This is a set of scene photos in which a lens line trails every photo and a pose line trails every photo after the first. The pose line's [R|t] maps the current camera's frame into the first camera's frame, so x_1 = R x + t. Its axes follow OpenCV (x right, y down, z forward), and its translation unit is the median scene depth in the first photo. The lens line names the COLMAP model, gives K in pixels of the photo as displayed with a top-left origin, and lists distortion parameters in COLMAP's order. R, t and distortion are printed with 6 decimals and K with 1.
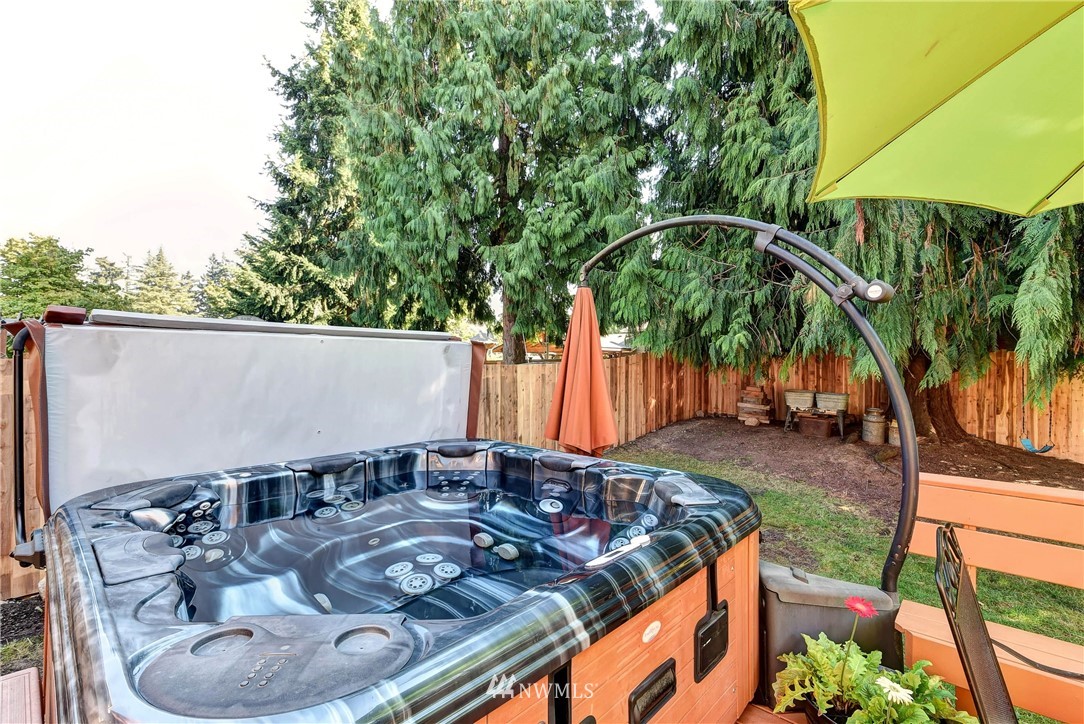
lens RADIAL K [[478.0, 0, 544.9], [0, 478.0, 363.3], [0, 0, 1]] dist [0.007614, -0.003594]
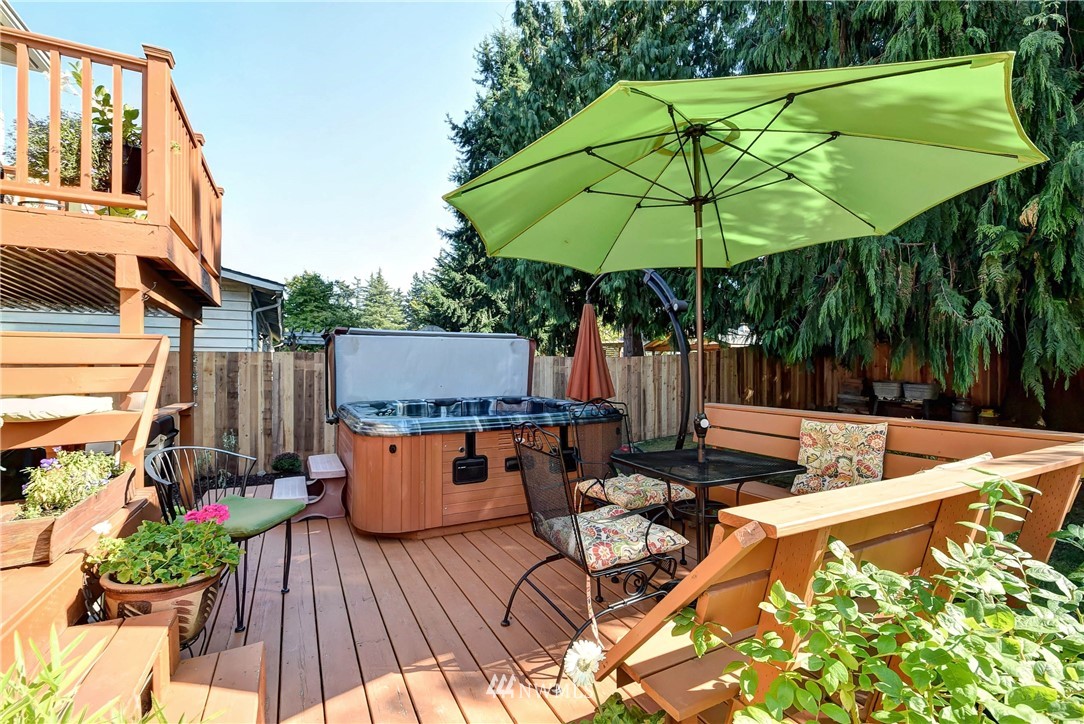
lens RADIAL K [[478.0, 0, 551.0], [0, 478.0, 366.5], [0, 0, 1]] dist [0.007614, -0.003594]
pose [[0.945021, -0.003733, -0.326987, 0.088902], [0.005263, 0.999979, 0.003795, 0.008585], [0.326966, -0.005307, 0.945021, -0.105267]]
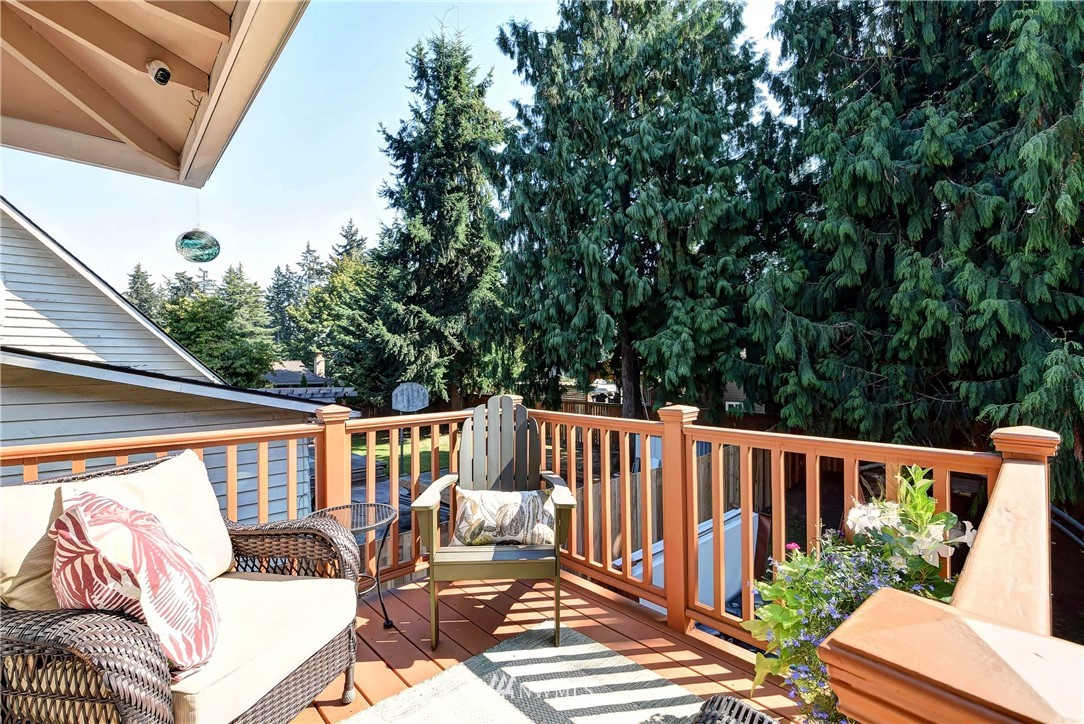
lens RADIAL K [[478.0, 0, 543.1], [0, 478.0, 364.6], [0, 0, 1]] dist [0.007614, -0.003594]
pose [[0.996549, -0.005885, -0.082802, -0.134593], [0.006399, 0.999962, 0.005938, -0.098804], [0.082764, -0.006447, 0.996548, -0.089914]]
